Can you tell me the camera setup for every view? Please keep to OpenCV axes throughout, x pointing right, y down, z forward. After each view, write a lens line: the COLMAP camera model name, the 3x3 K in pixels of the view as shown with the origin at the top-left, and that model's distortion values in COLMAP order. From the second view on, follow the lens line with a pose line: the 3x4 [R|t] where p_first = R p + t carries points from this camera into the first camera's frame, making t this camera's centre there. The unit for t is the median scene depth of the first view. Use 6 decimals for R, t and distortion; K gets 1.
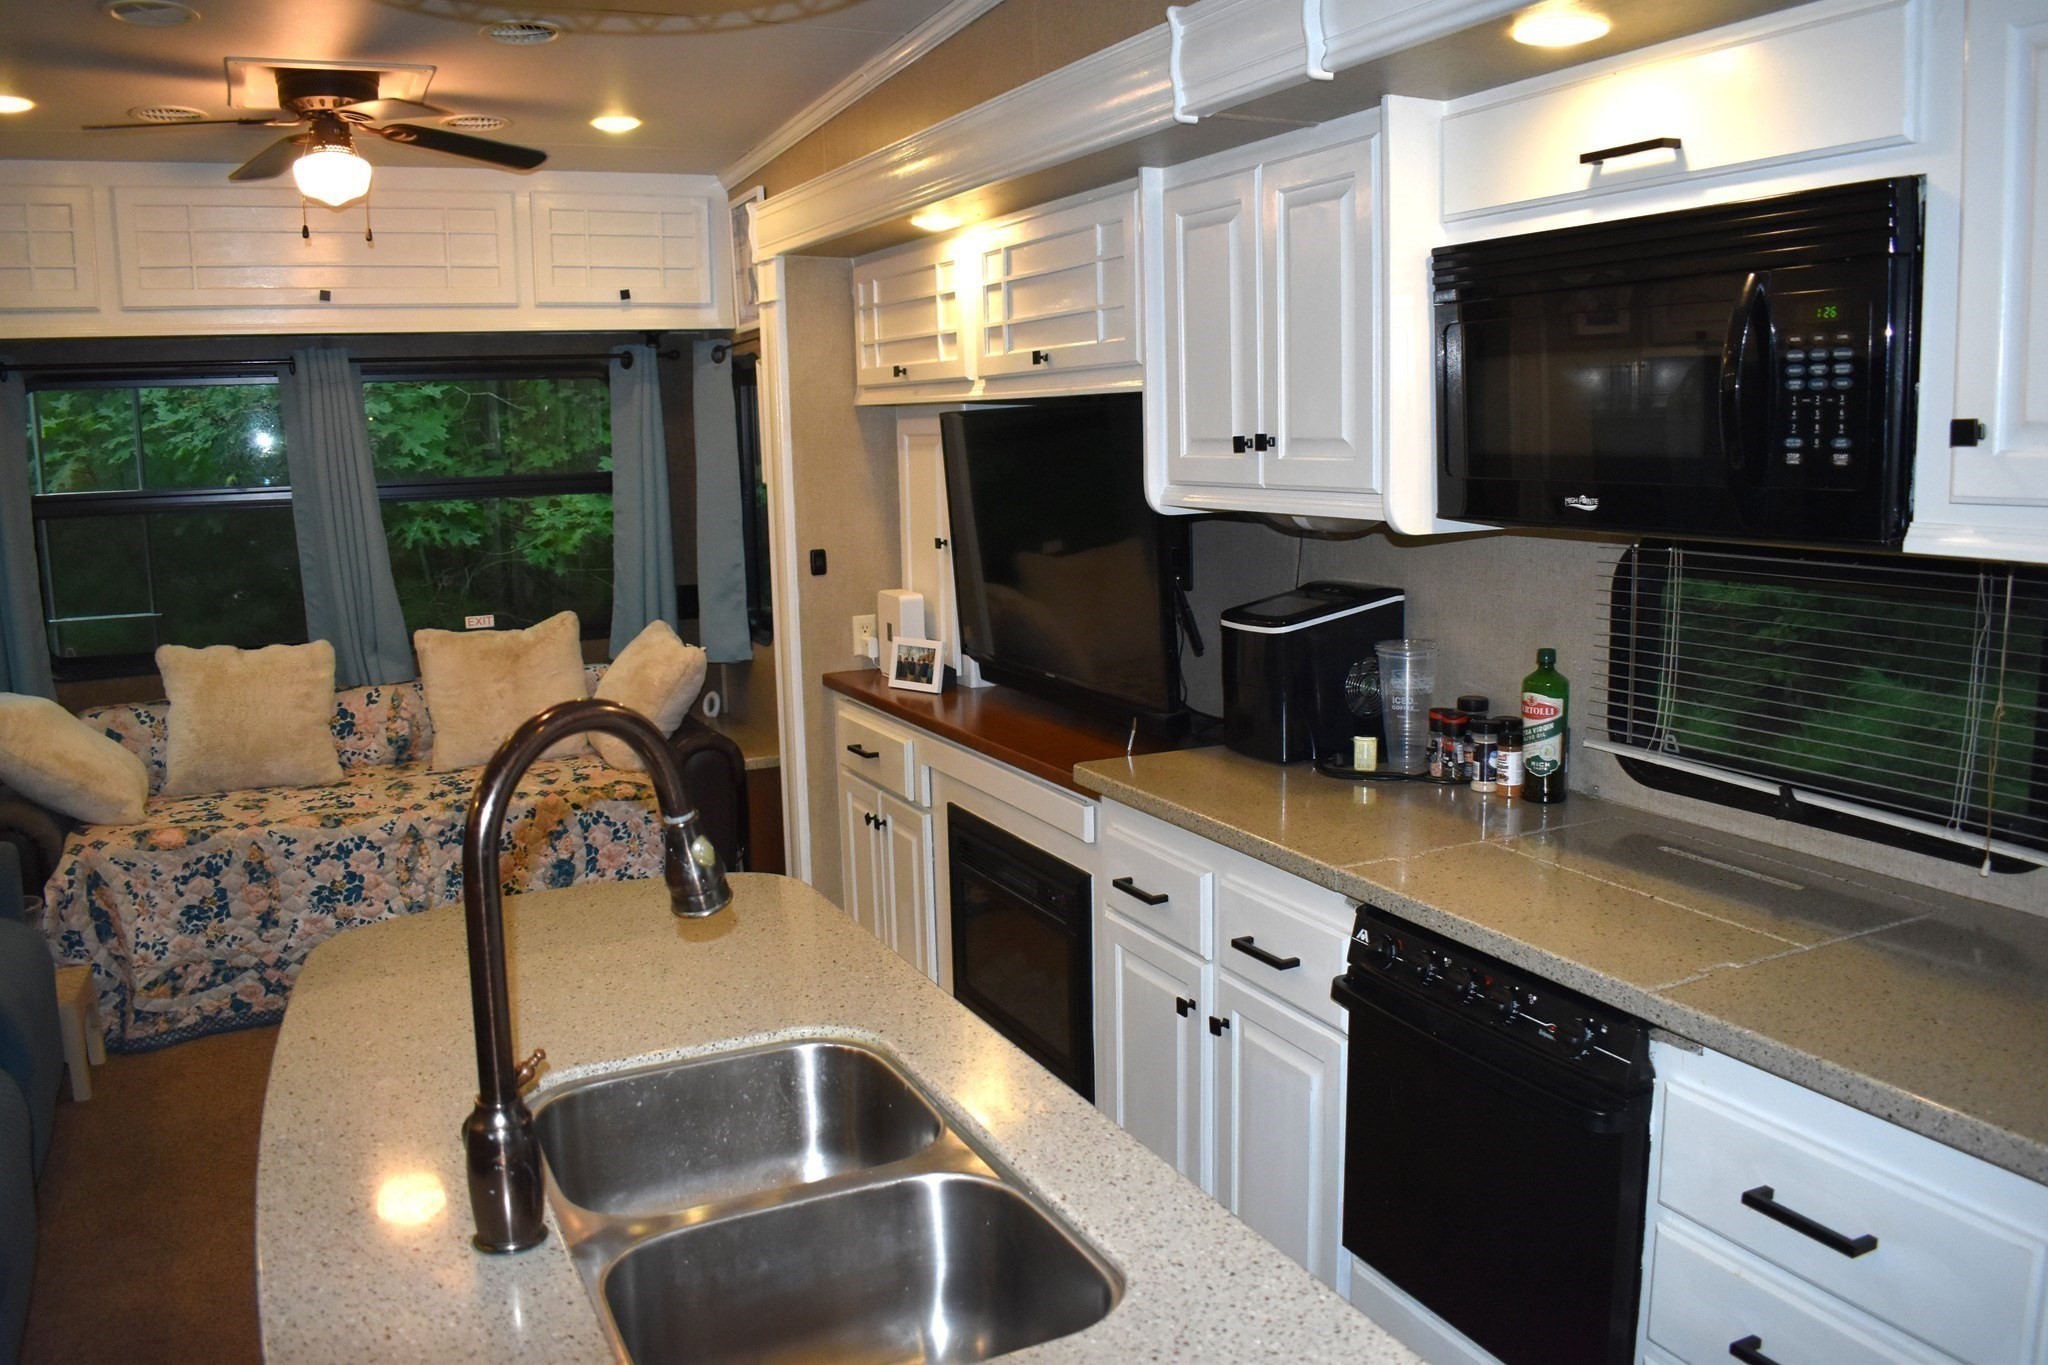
lens RADIAL K [[1603.5, 0, 1008.1], [0, 1603.5, 680.3], [0, 0, 1]] dist [-0.099272, 0.019460]
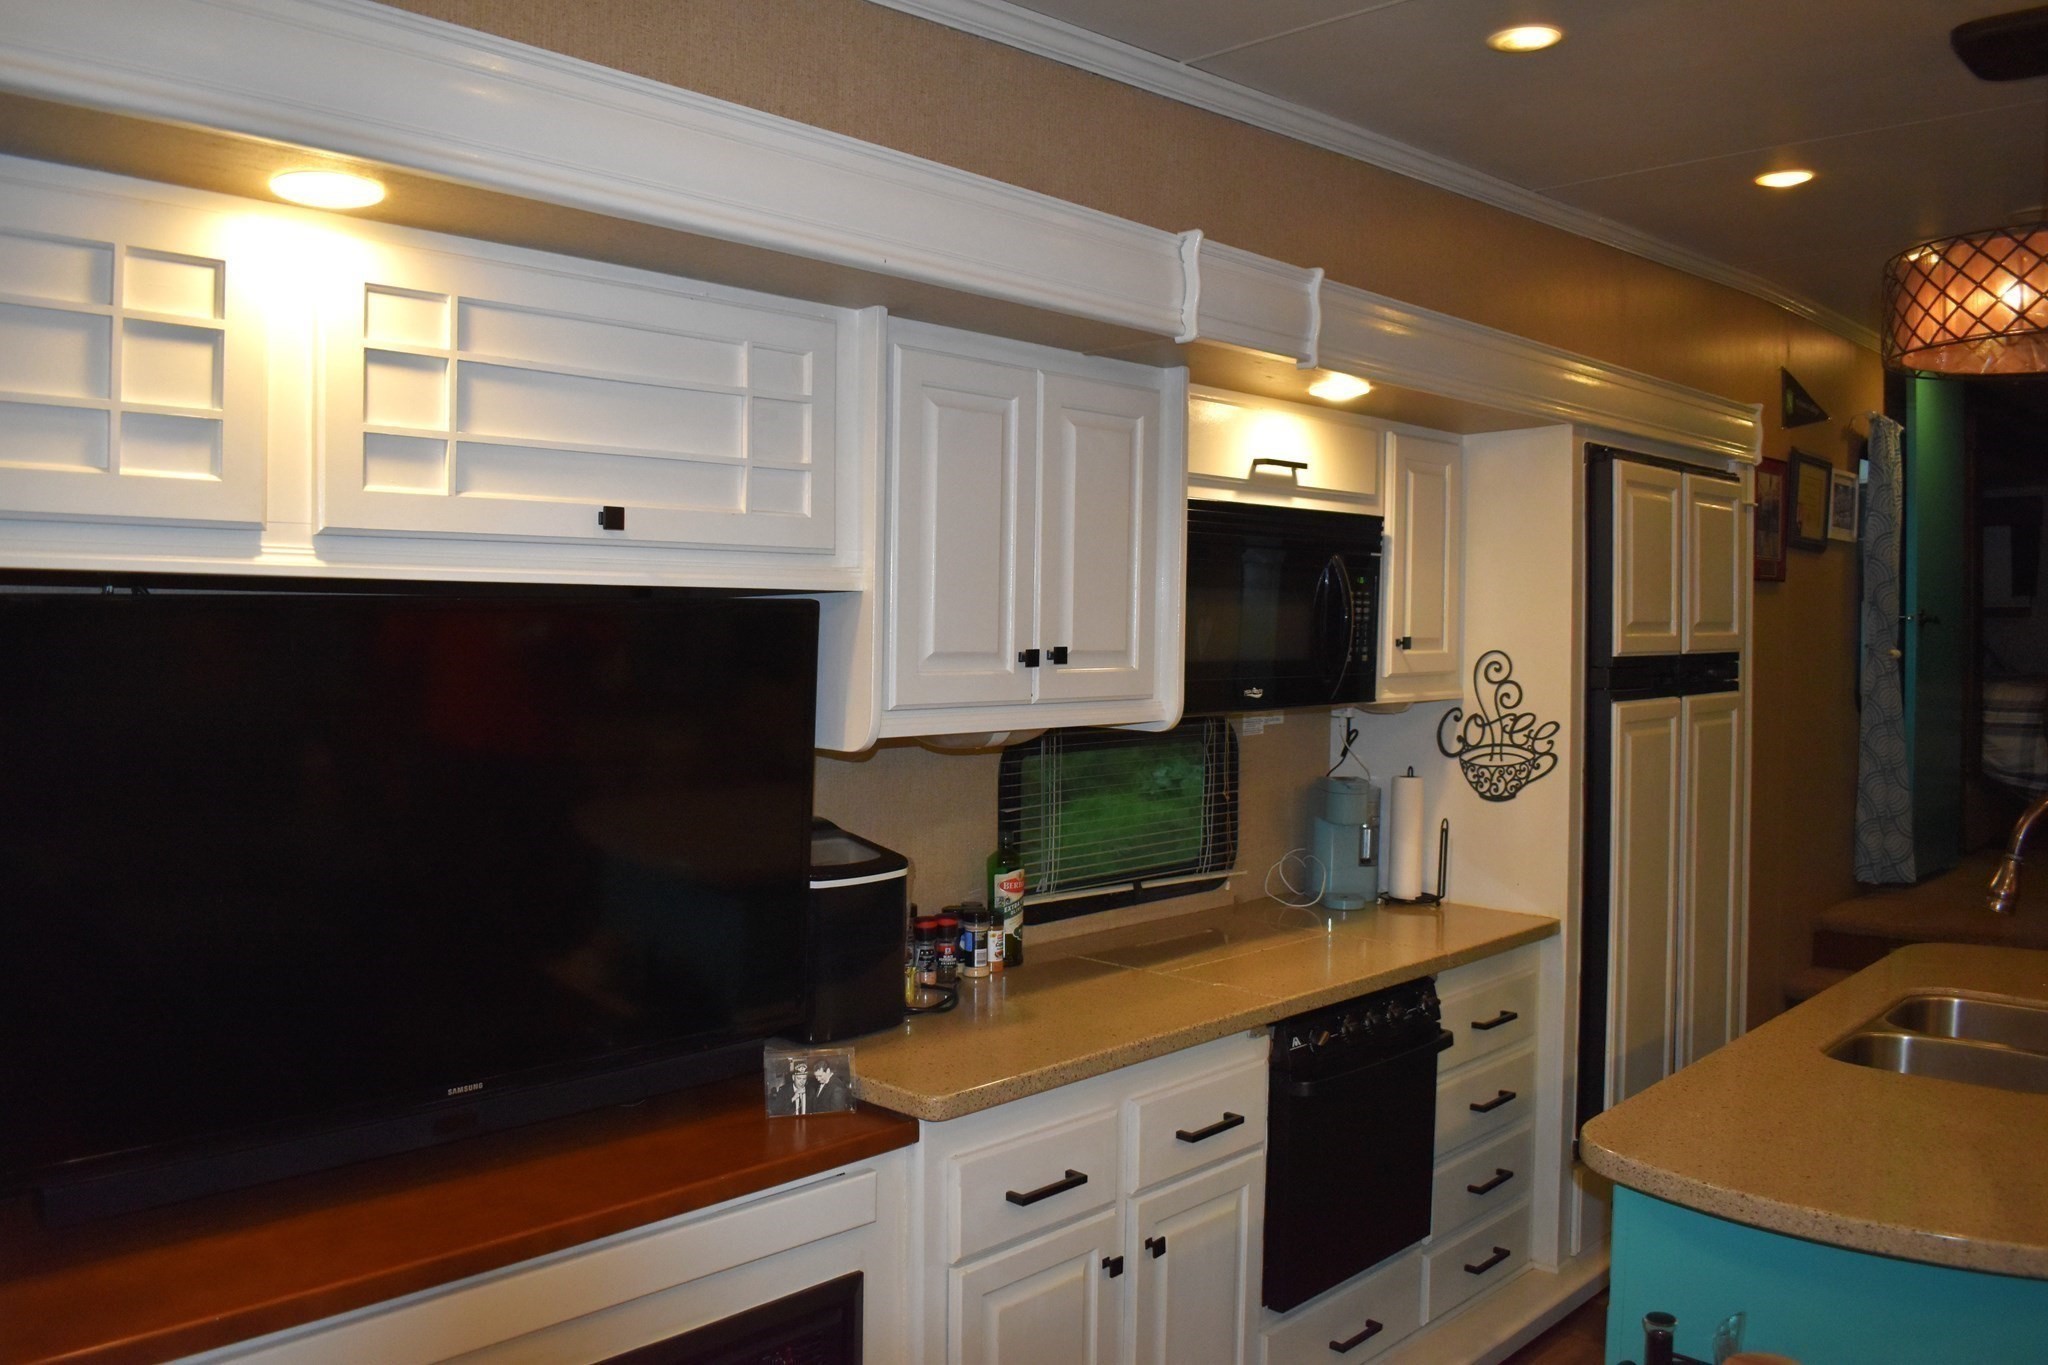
lens RADIAL K [[1603.5, 0, 1023.3], [0, 1603.5, 683.2], [0, 0, 1]] dist [-0.099272, 0.019460]
pose [[-0.361483, -0.015842, 0.932244, -0.507467], [0.145306, 0.986682, 0.073110, -0.141967], [-0.920987, 0.161889, -0.354367, 0.938585]]
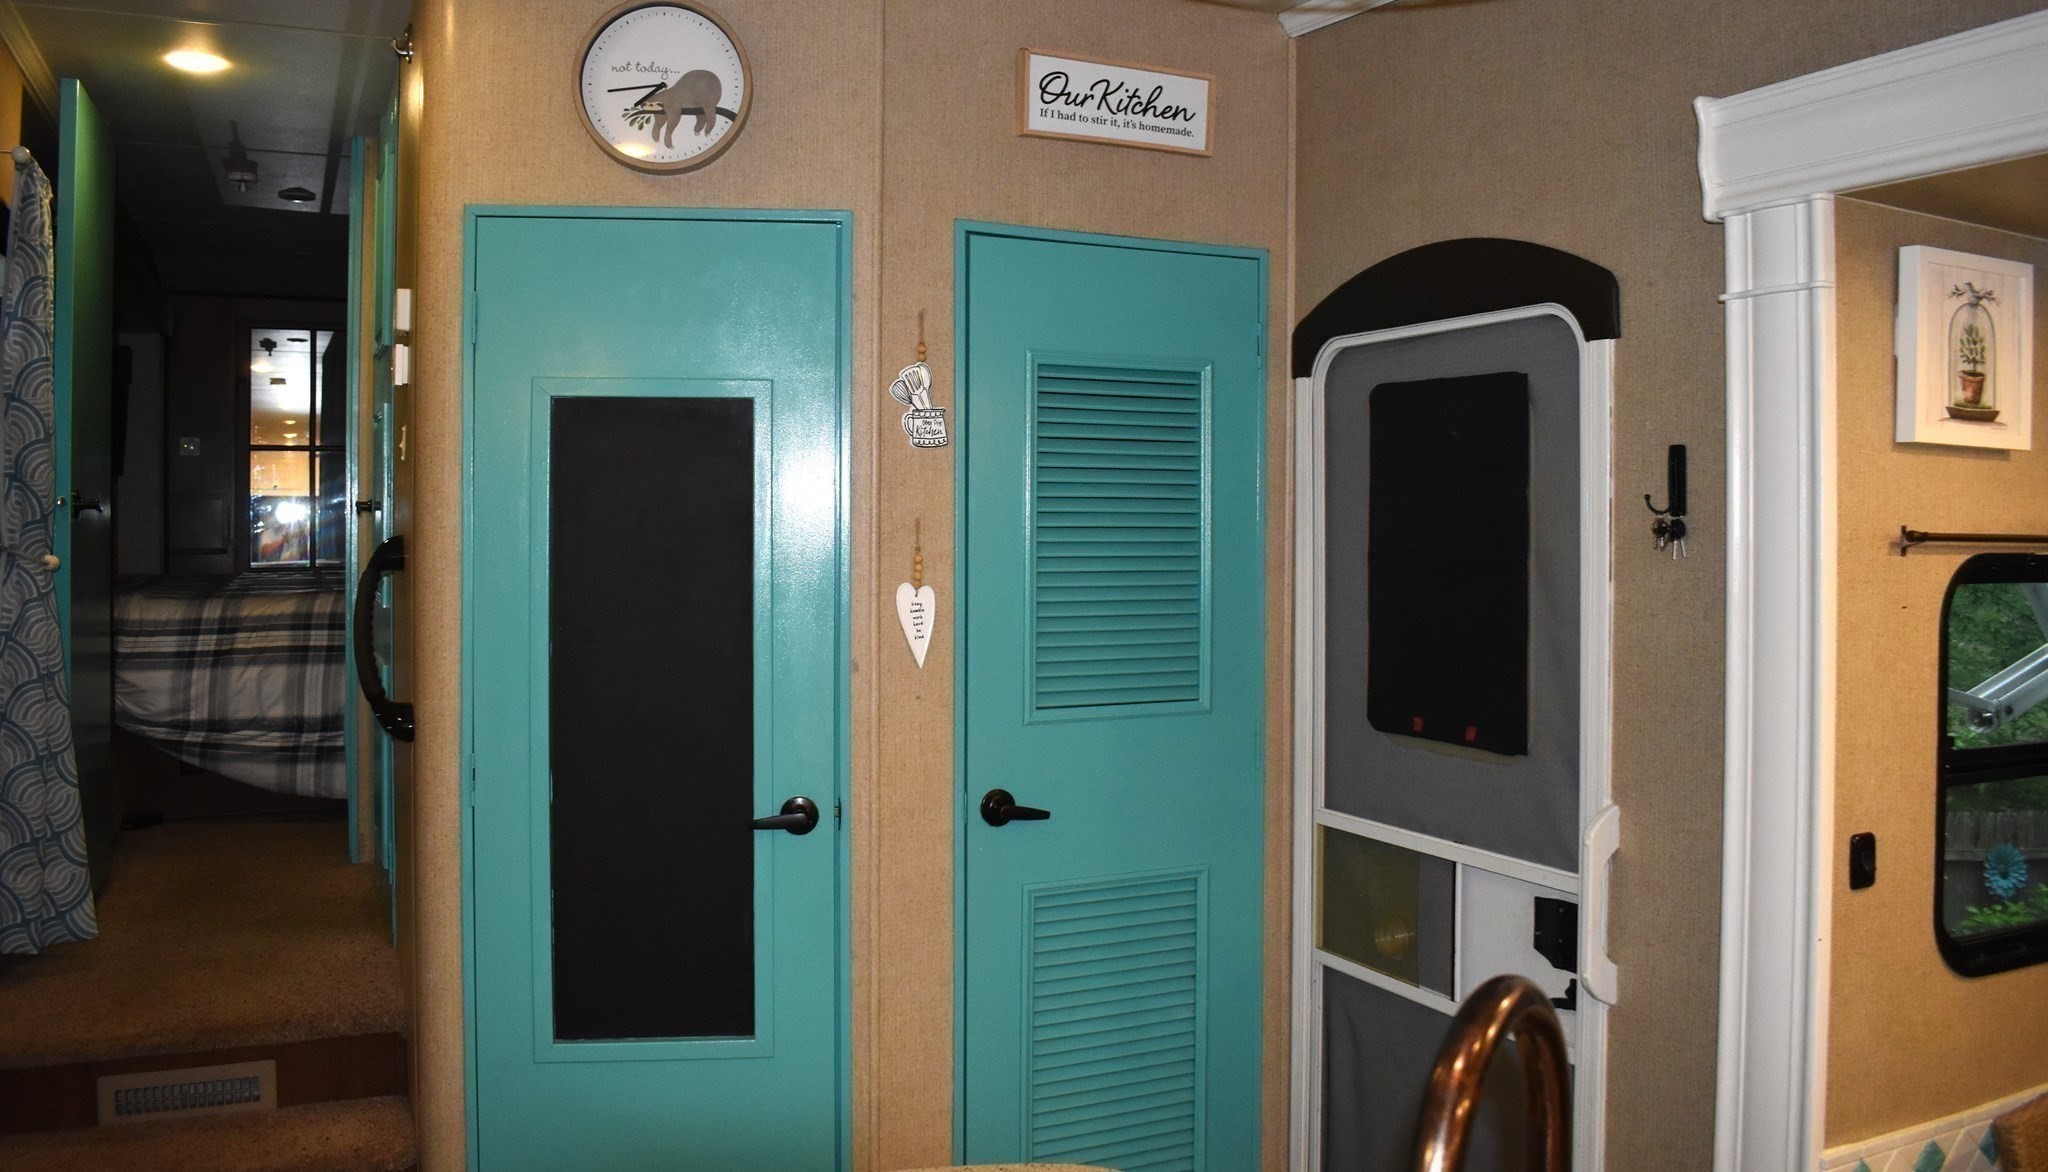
lens RADIAL K [[1615.1, 0, 1029.0], [0, 1615.1, 522.7], [0, 0, 1]] dist [-0.075293, -0.002652]
pose [[-0.999912, 0.010317, 0.008388, -0.043578], [0.011471, 0.988336, 0.151855, -0.096733], [-0.006723, 0.151938, -0.988367, 0.561364]]
